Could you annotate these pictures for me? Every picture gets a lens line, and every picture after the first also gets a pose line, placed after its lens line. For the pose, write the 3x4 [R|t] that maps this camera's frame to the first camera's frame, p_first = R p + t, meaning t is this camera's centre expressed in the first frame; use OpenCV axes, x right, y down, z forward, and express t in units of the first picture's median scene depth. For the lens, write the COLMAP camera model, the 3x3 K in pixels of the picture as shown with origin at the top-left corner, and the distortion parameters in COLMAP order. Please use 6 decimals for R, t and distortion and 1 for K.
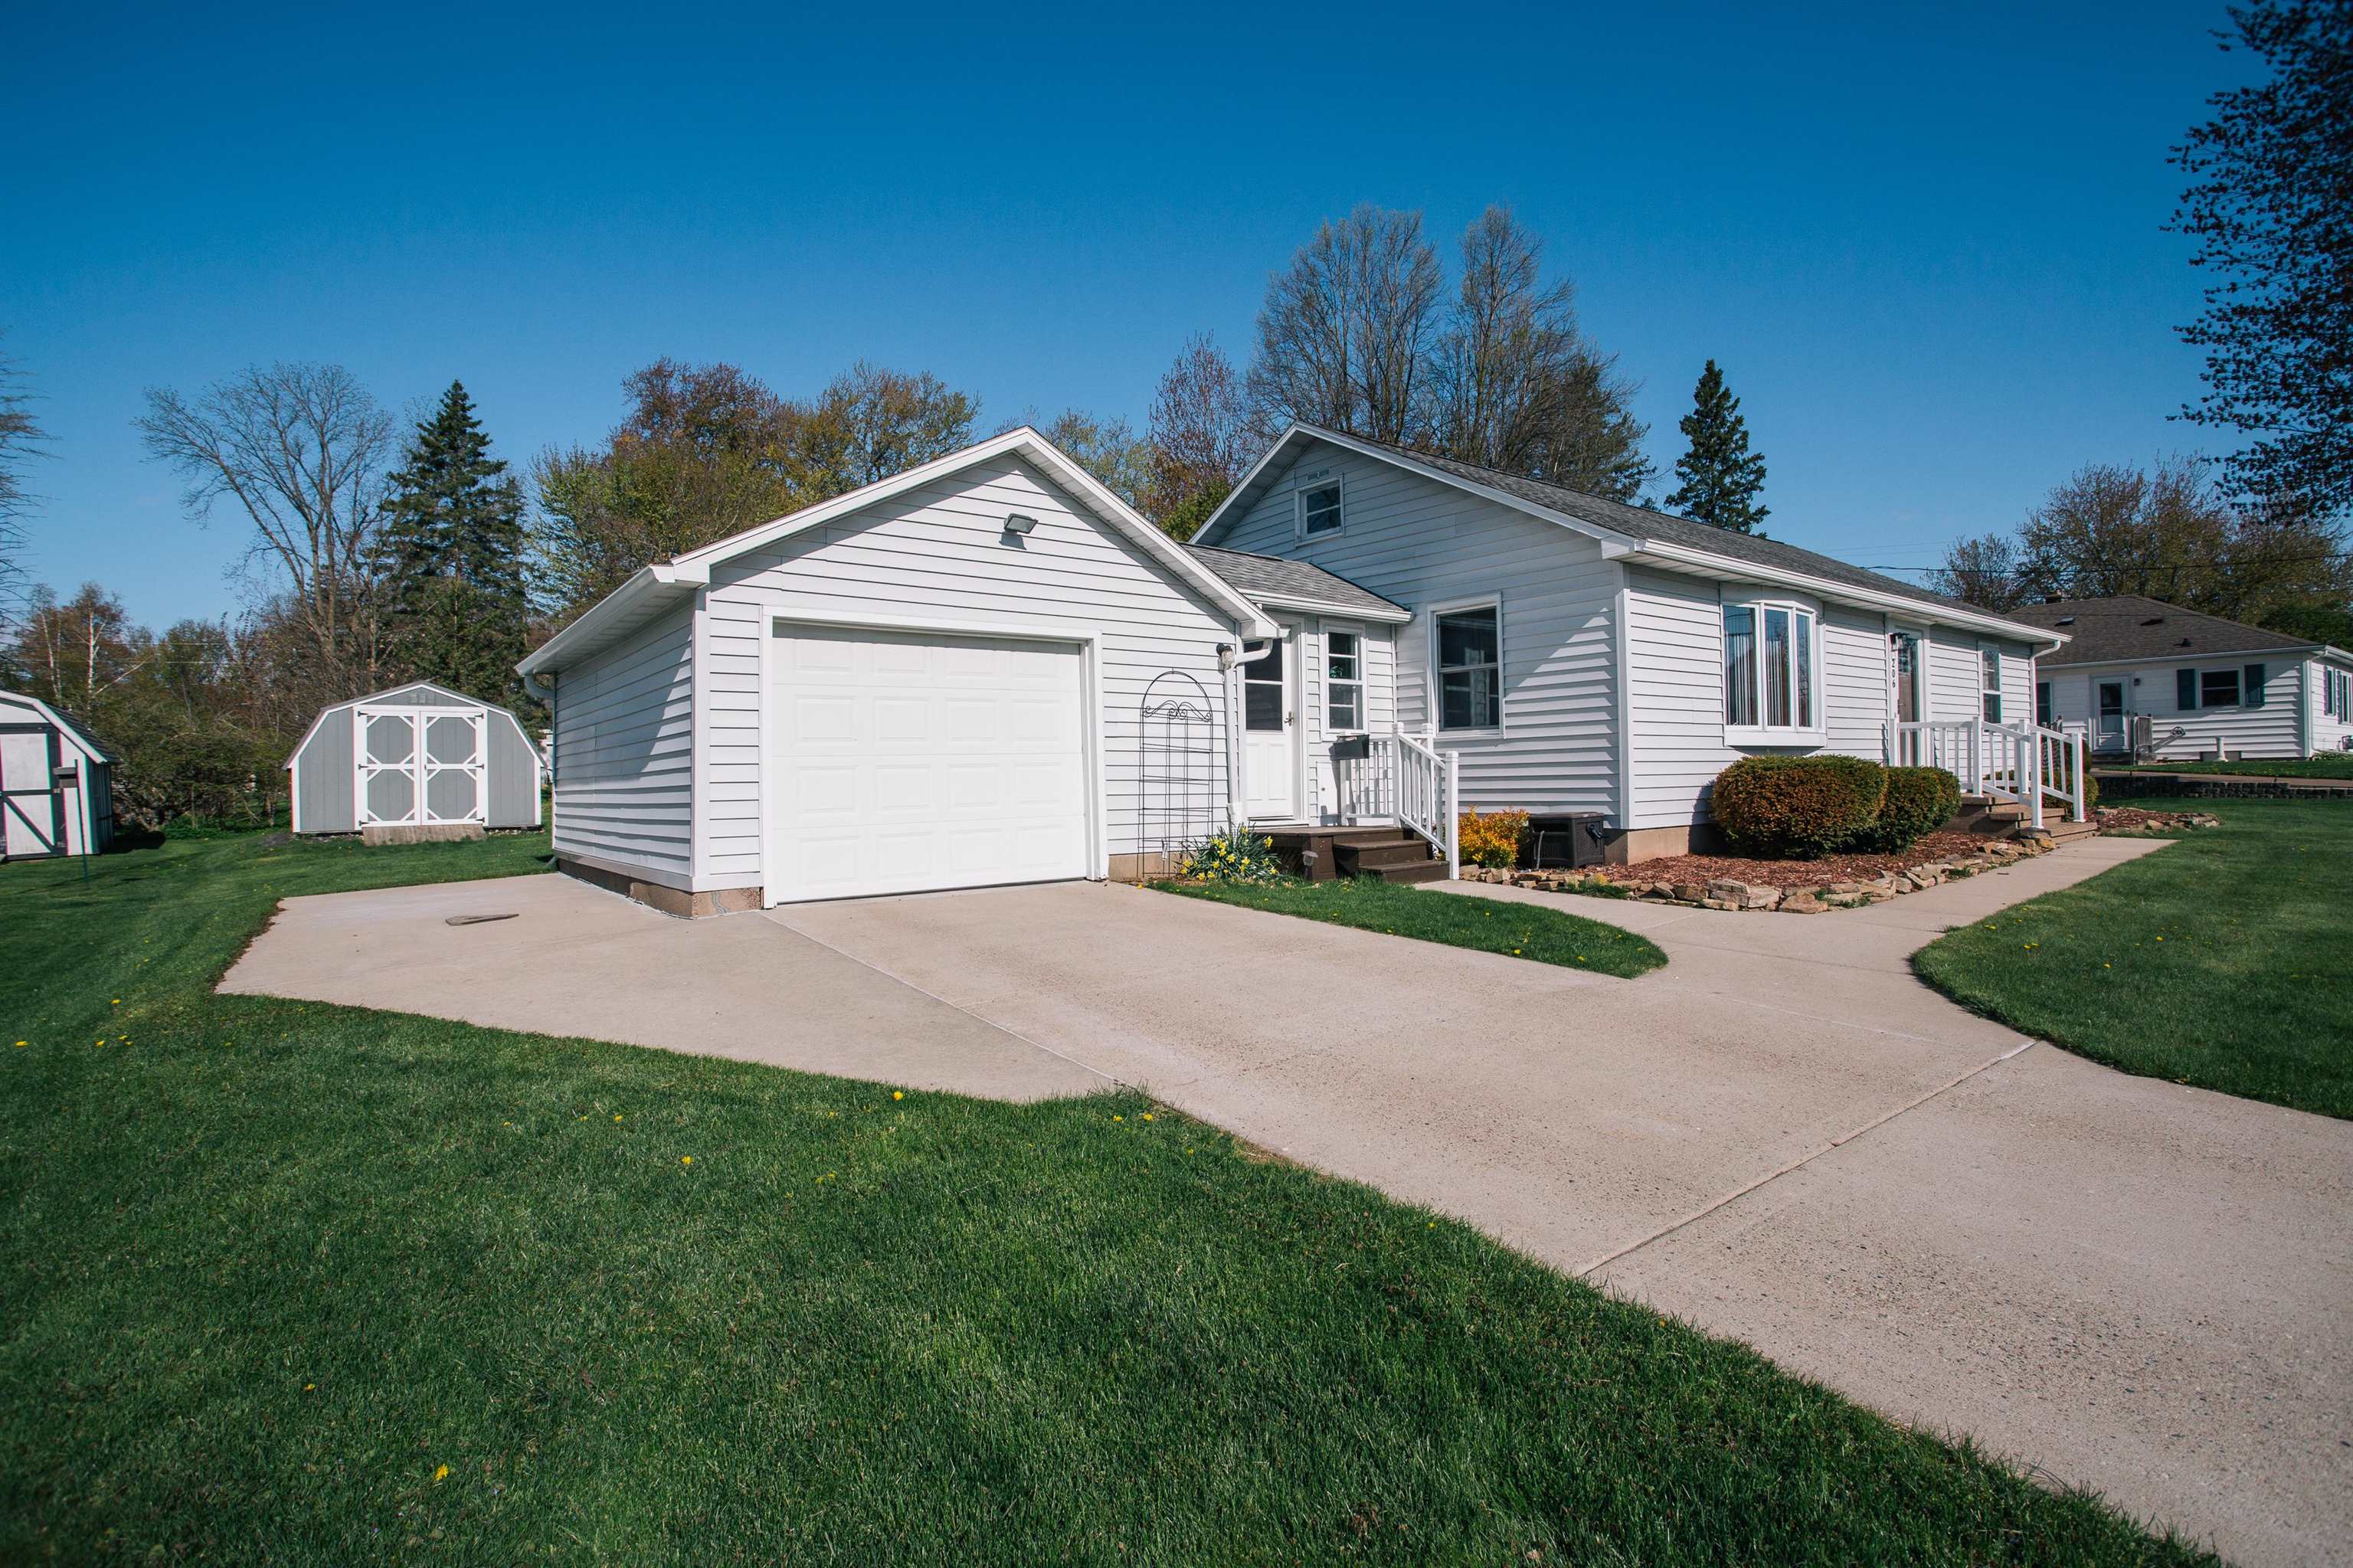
lens RADIAL K [[1138.6, 0, 1176.5], [0, 1138.6, 784.0], [0, 0, 1]] dist [-0.083318, 0.050416]
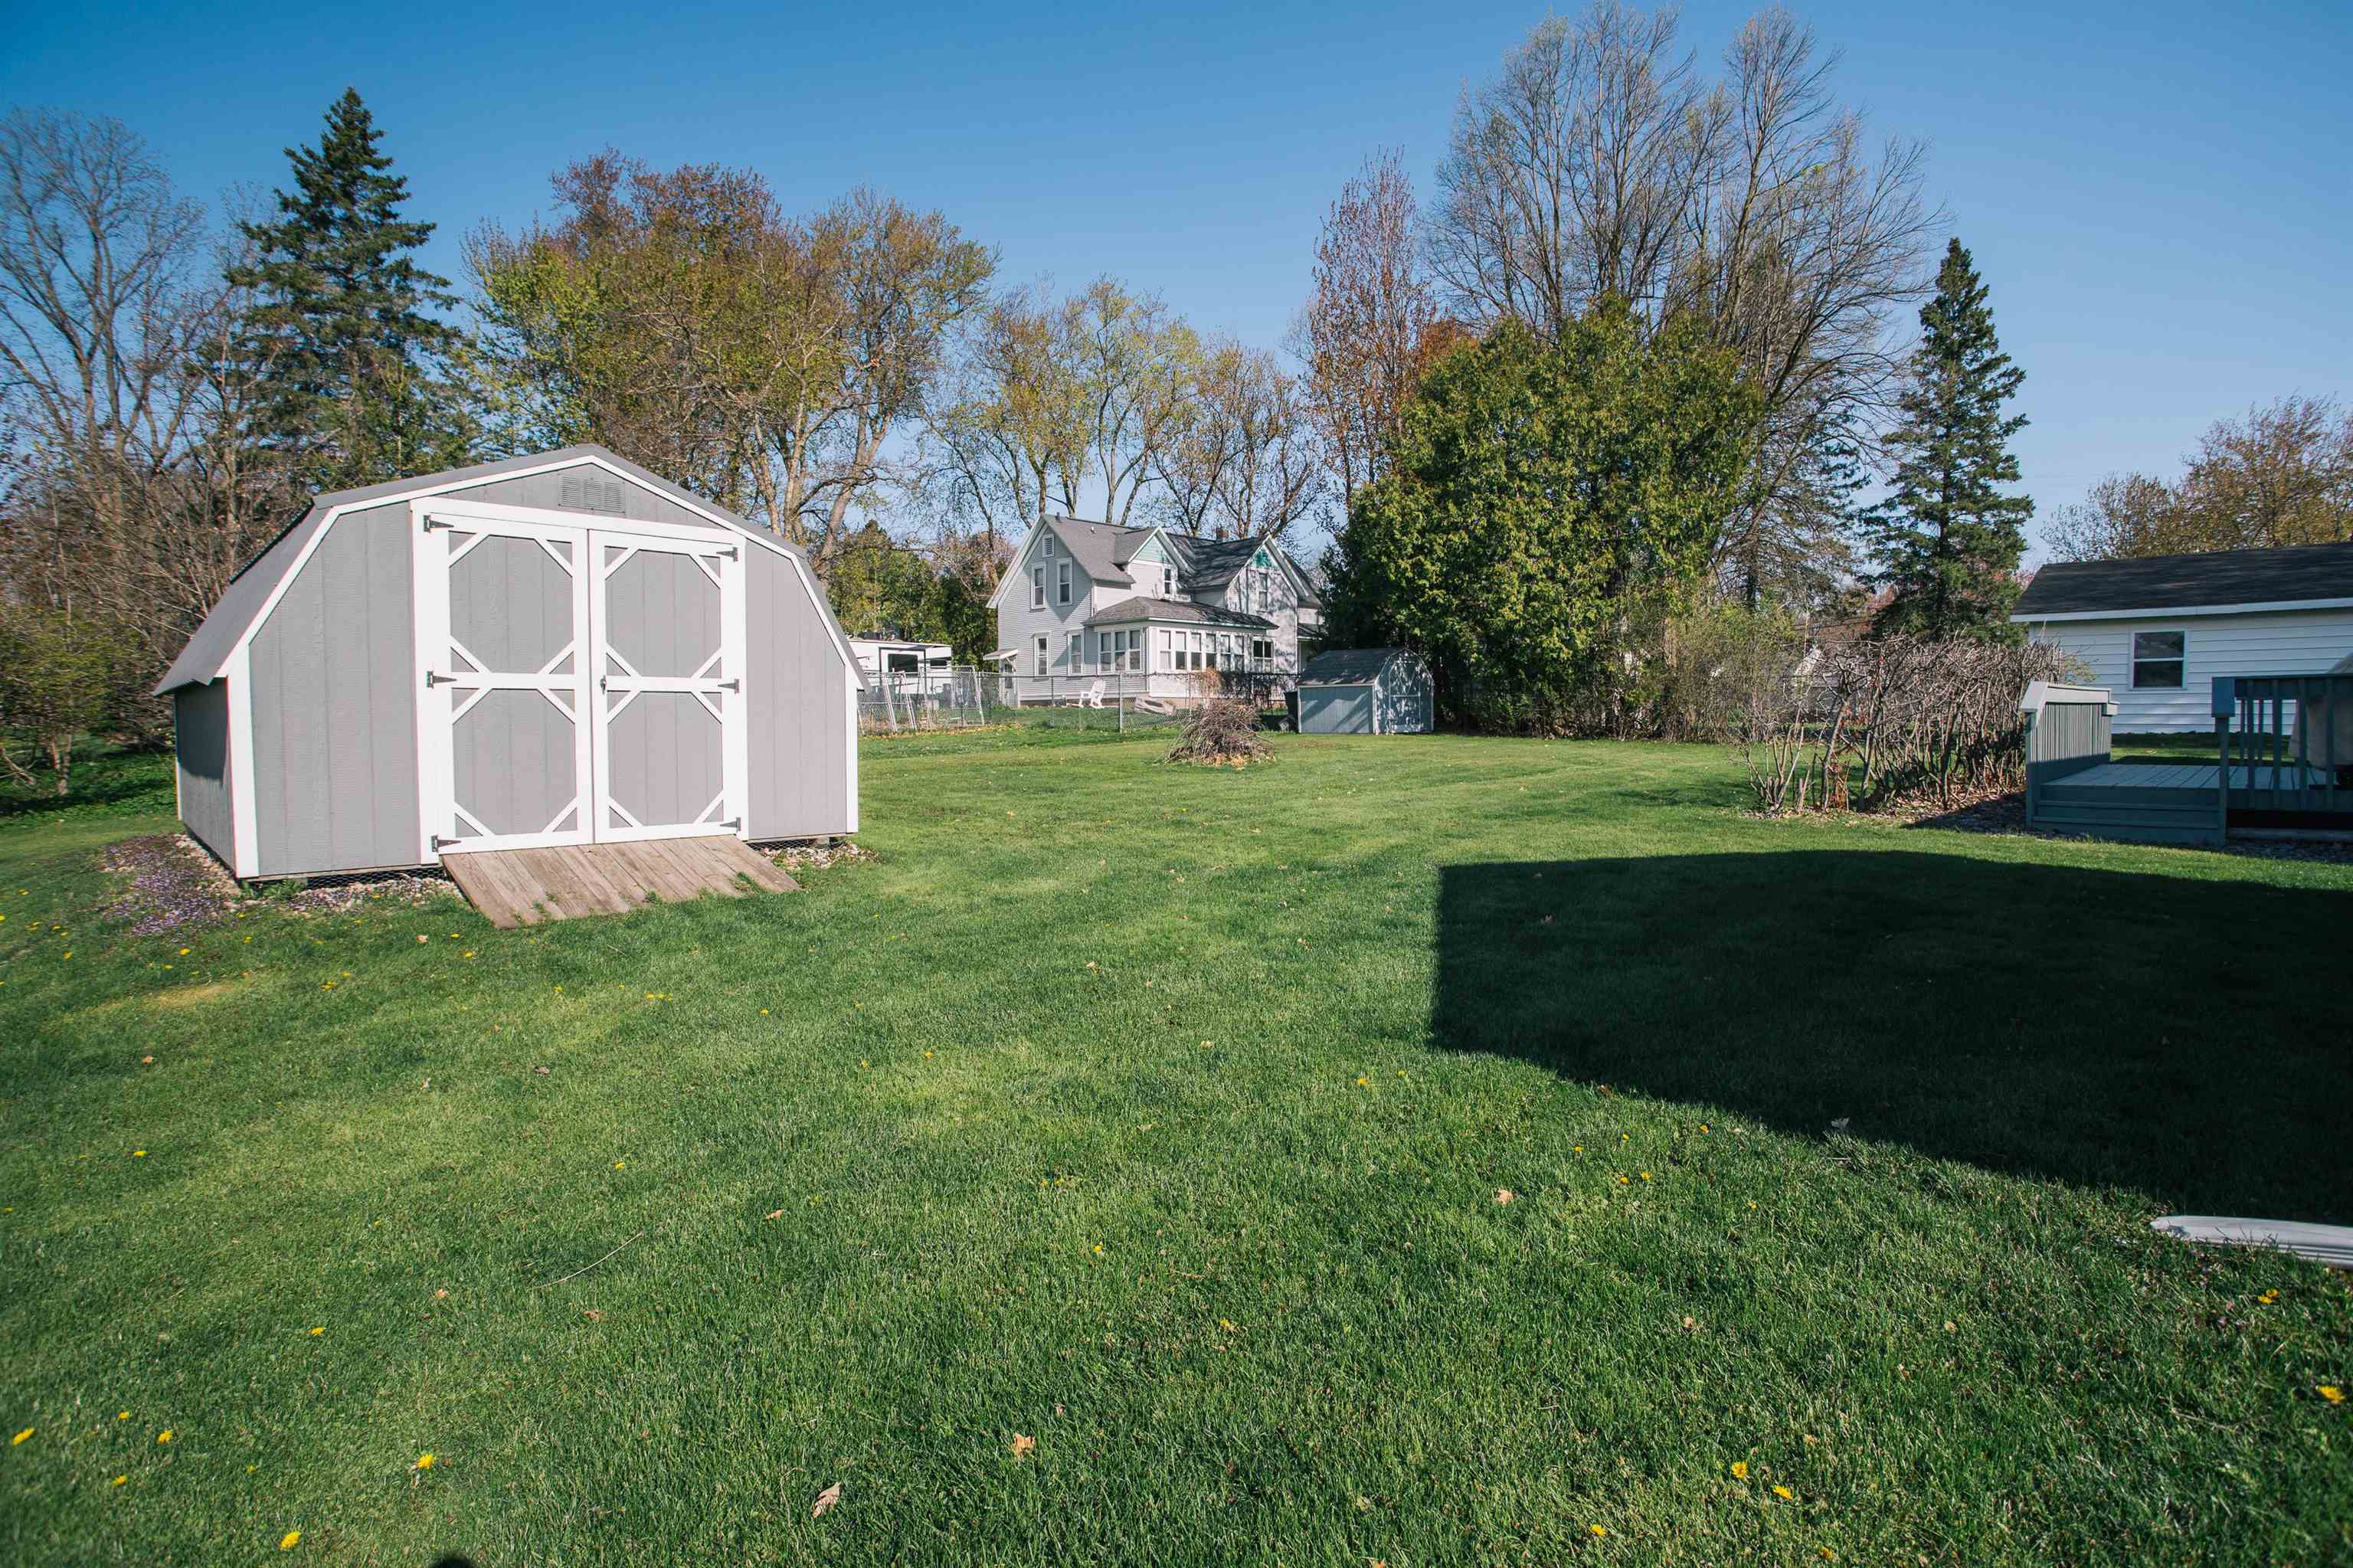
lens RADIAL K [[1139.6, 0, 1186.1], [0, 1139.6, 782.5], [0, 0, 1]] dist [-0.067435, 0.026918]
pose [[0.991047, 0.008481, 0.133242, -0.520983], [-0.015012, 0.998730, 0.048086, -0.003287], [-0.132665, -0.049655, 0.989916, 0.589726]]
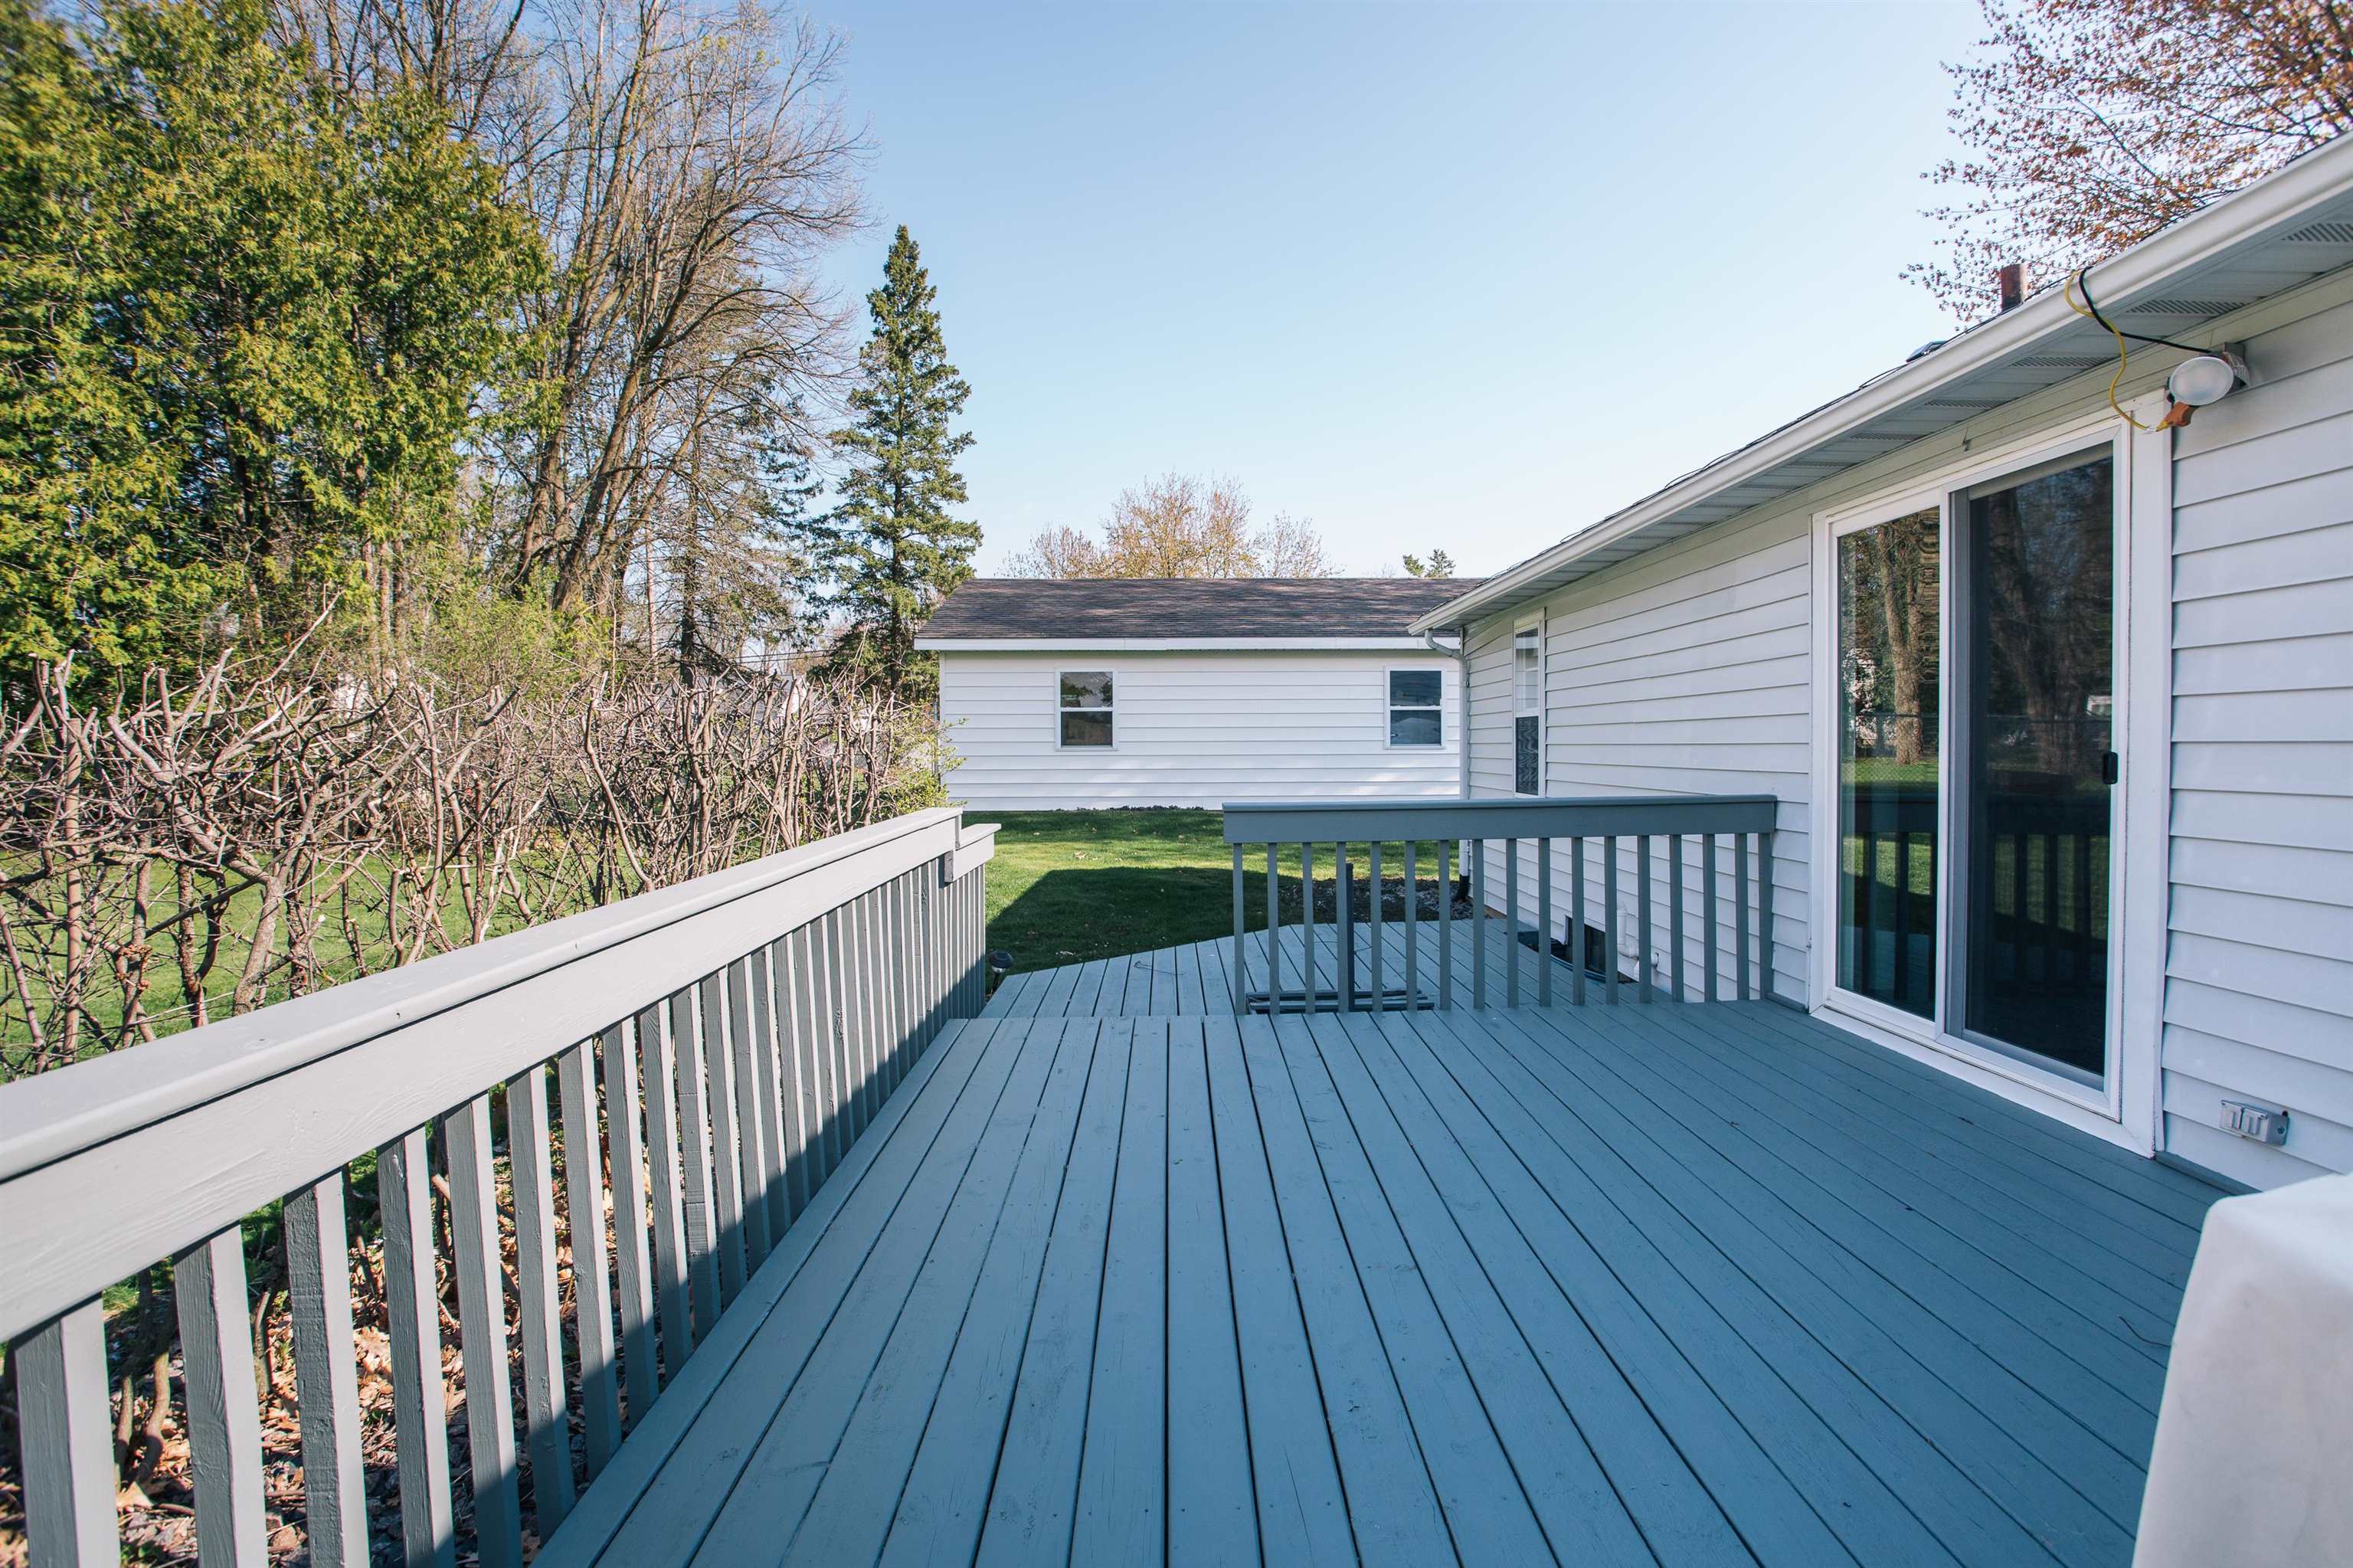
lens RADIAL K [[1155.9, 0, 1176.5], [0, 1155.9, 784.0], [0, 0, 1]] dist [-0.080806, 0.042292]
pose [[0.604546, -0.009535, 0.796513, -0.047484], [-0.003489, 0.999887, 0.014618, -0.045202], [-0.796563, -0.011617, 0.604444, 0.987659]]
